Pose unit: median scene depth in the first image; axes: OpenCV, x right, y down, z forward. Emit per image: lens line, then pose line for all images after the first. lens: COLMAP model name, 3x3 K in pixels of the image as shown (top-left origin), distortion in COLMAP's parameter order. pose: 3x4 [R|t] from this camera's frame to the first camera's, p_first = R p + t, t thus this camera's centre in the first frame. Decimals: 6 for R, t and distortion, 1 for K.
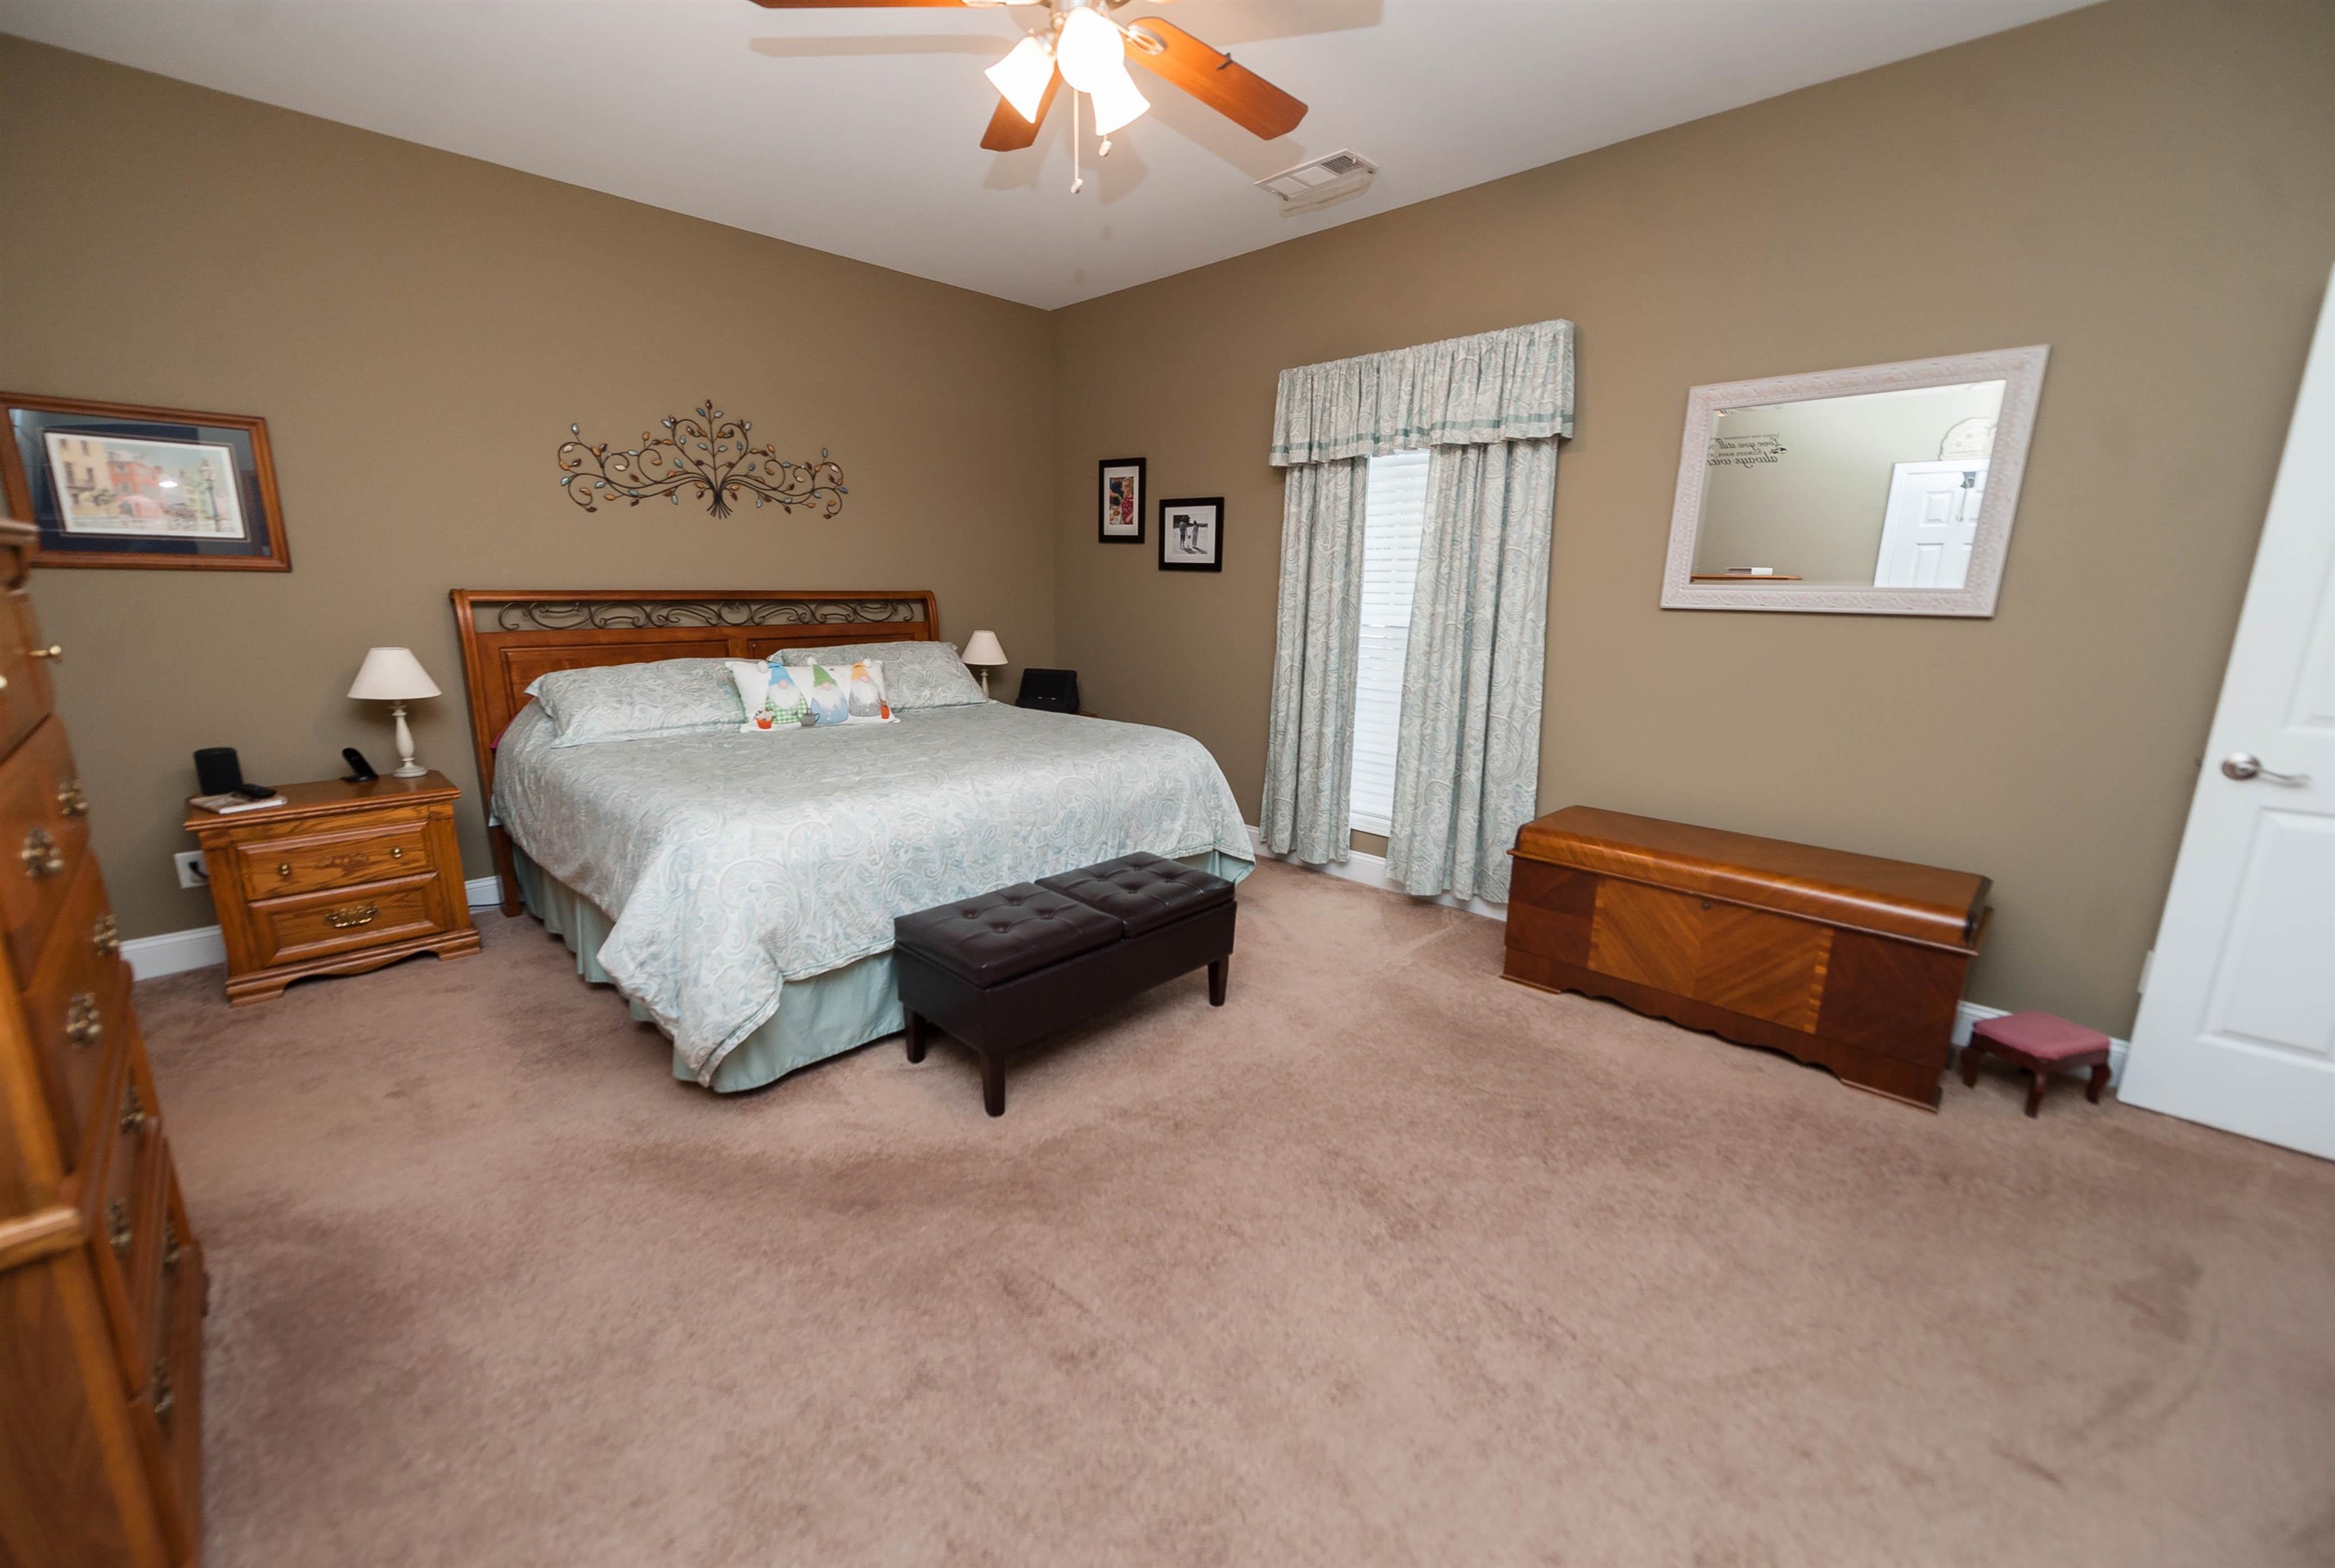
lens RADIAL K [[923.6, 0, 1149.5], [0, 923.6, 792.4], [0, 0, 1]] dist [0.016156, -0.007940]
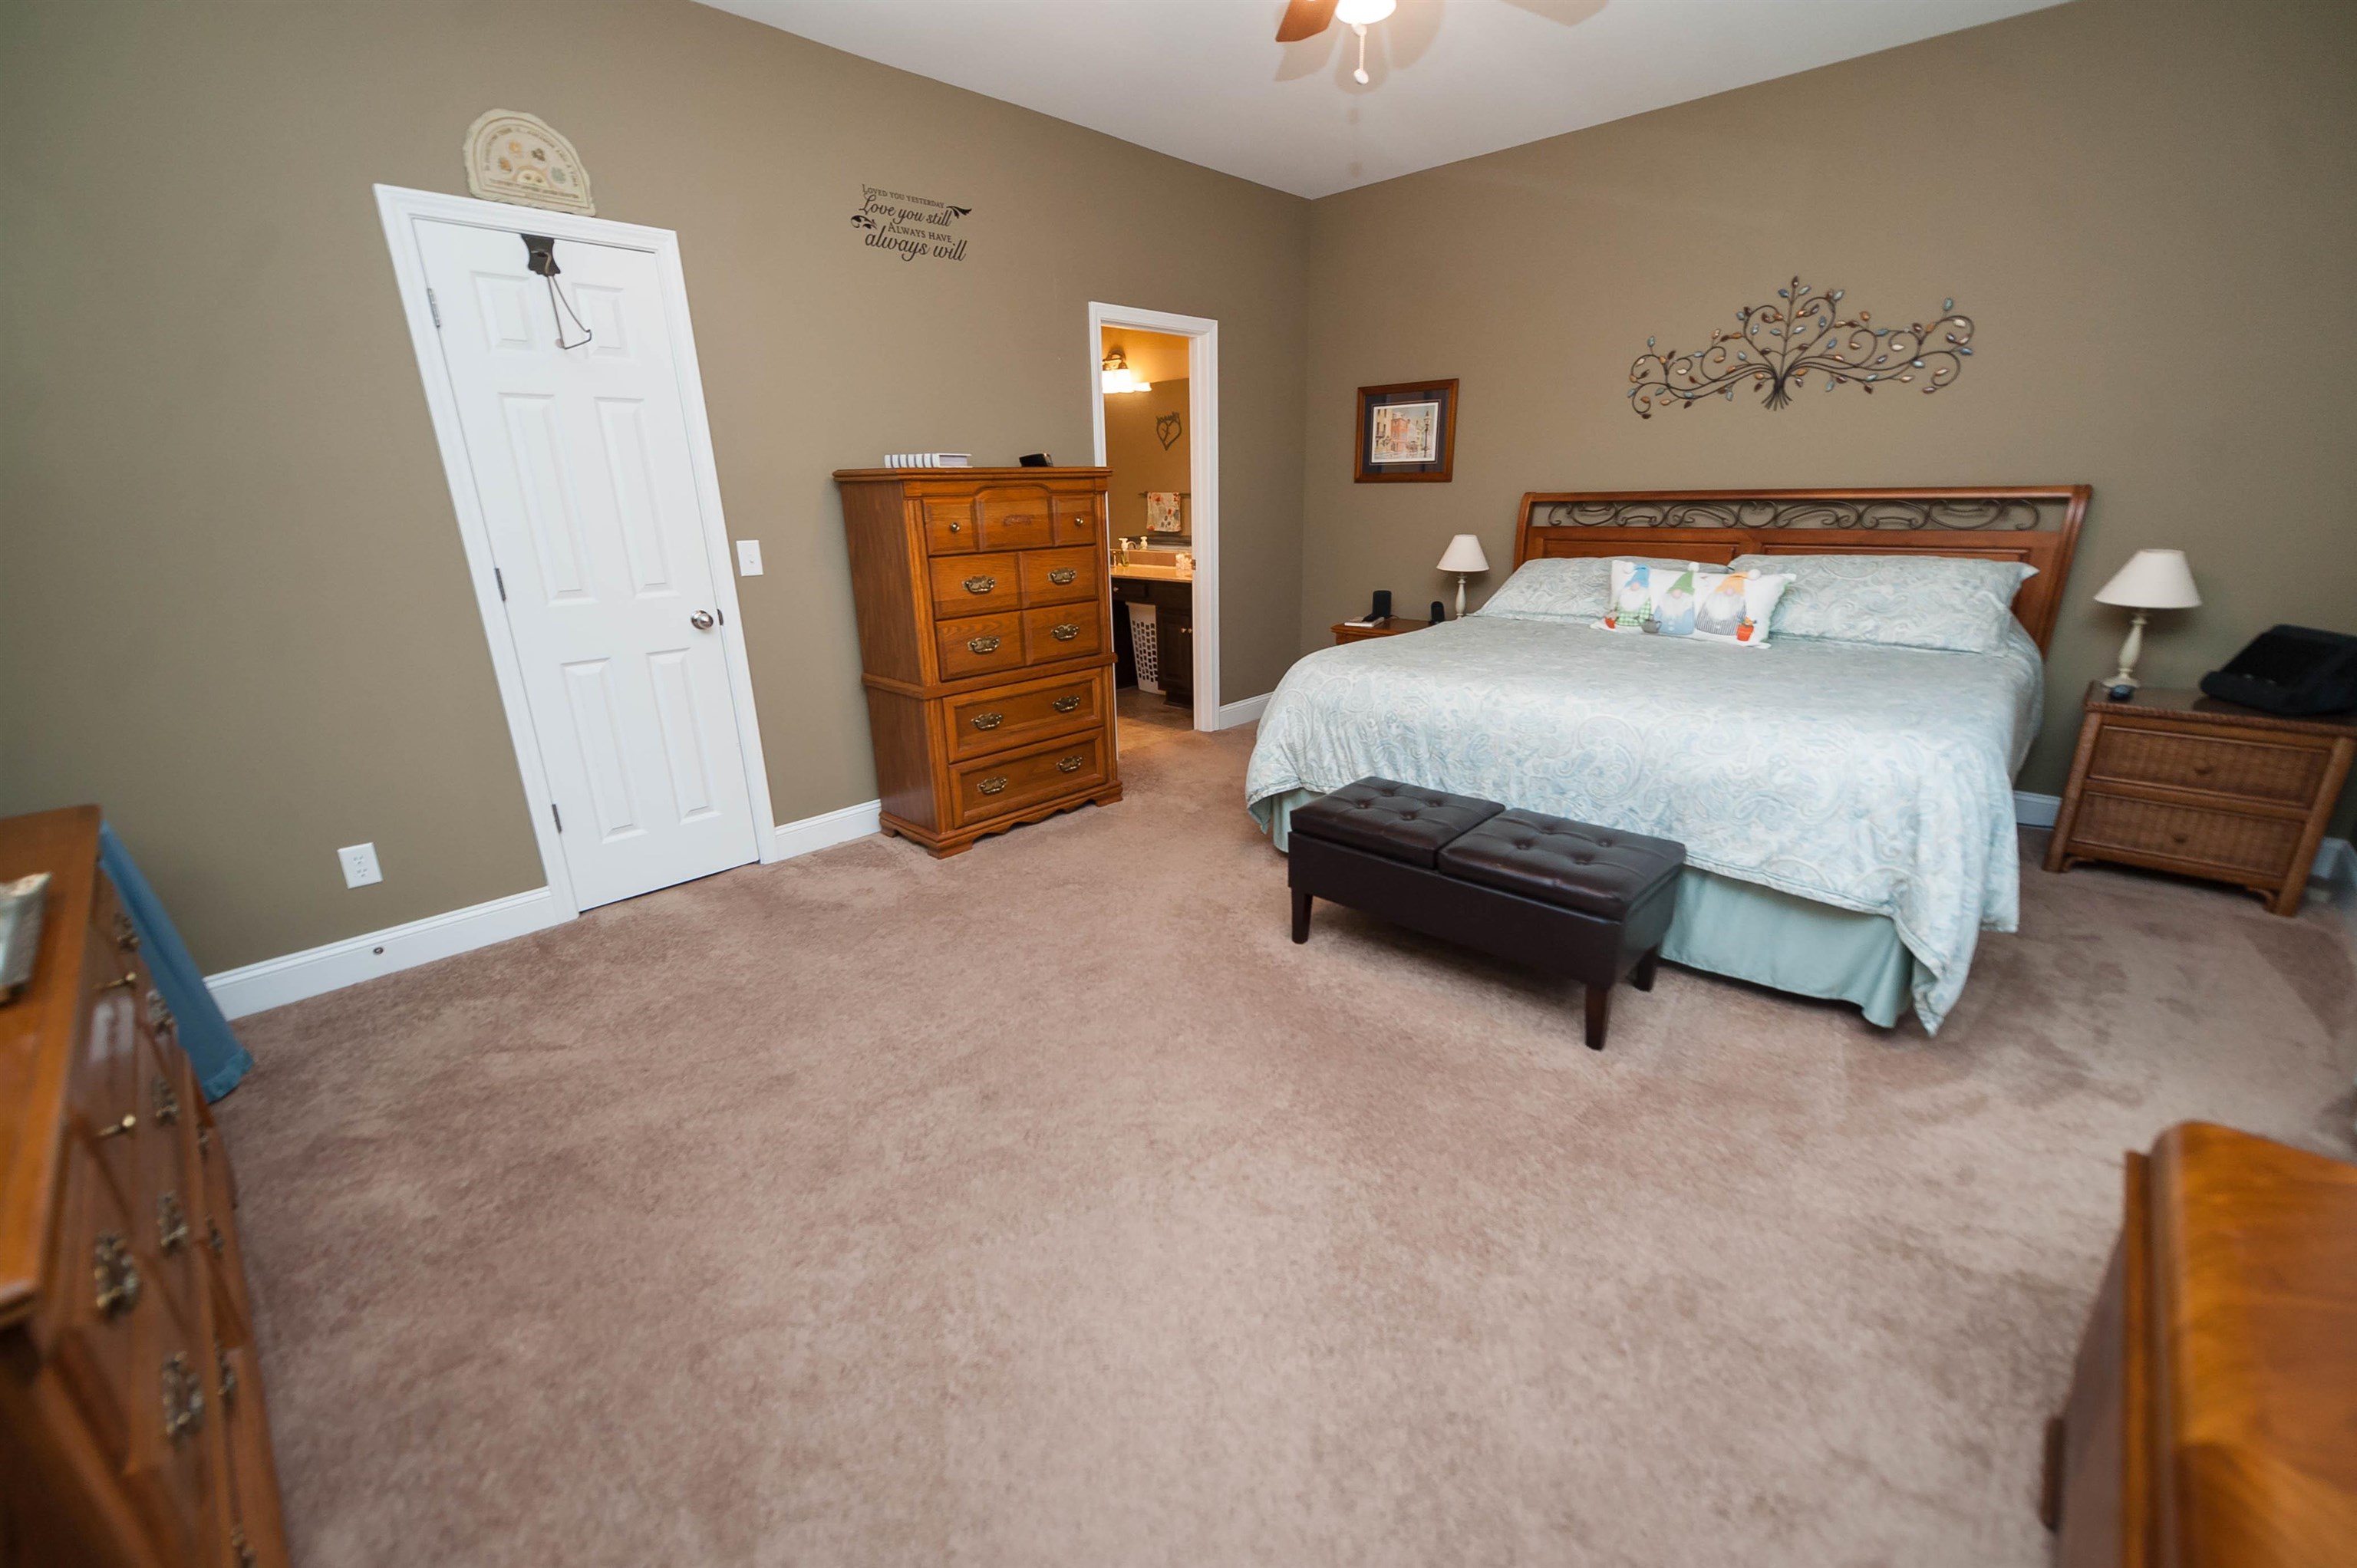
lens RADIAL K [[941.2, 0, 1191.7], [0, 941.2, 788.4], [0, 0, 1]] dist [0.015350, -0.005538]
pose [[0.044495, 0.292390, -0.955263, 0.598973], [-0.205852, 0.938374, 0.277632, -0.093985], [0.977571, 0.184290, 0.101942, 0.454743]]
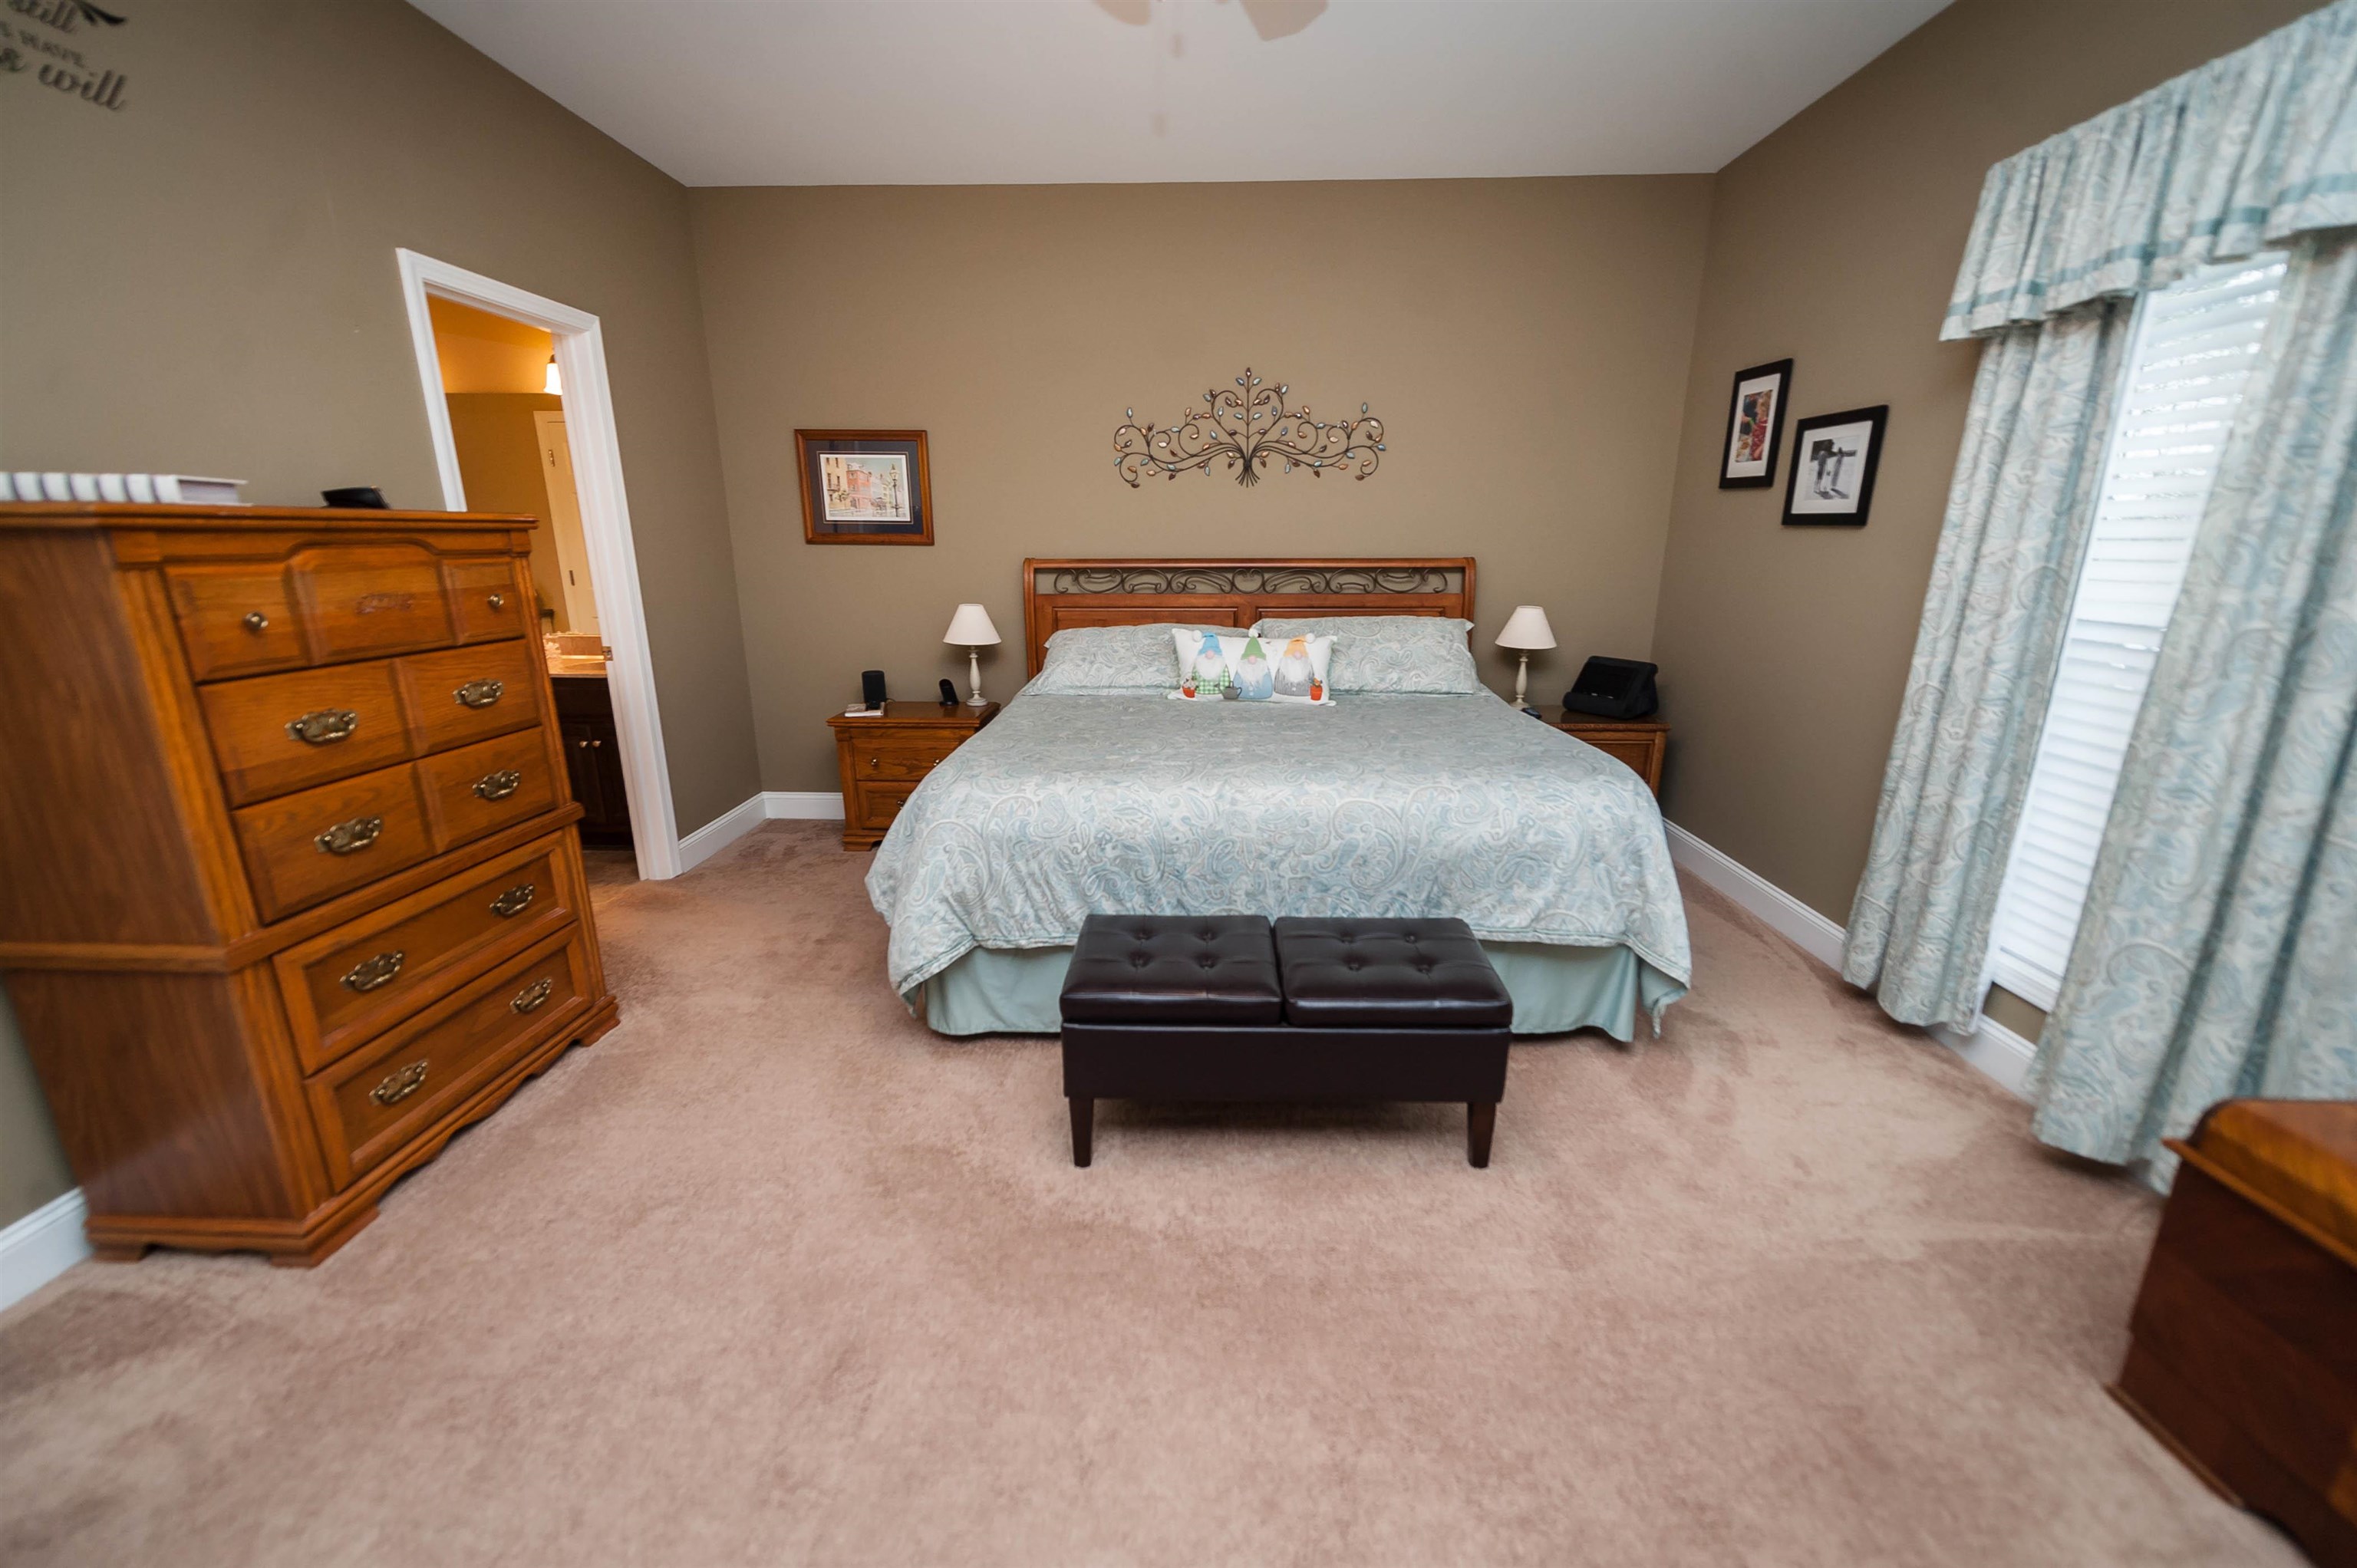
lens RADIAL K [[927.2, 0, 1180.4], [0, 927.2, 790.6], [0, 0, 1]] dist [0.016319, -0.004697]
pose [[0.689817, 0.175986, -0.702269, 0.292084], [-0.152841, 0.983544, 0.096342, -0.062795], [0.707667, 0.040877, 0.705363, 0.278274]]
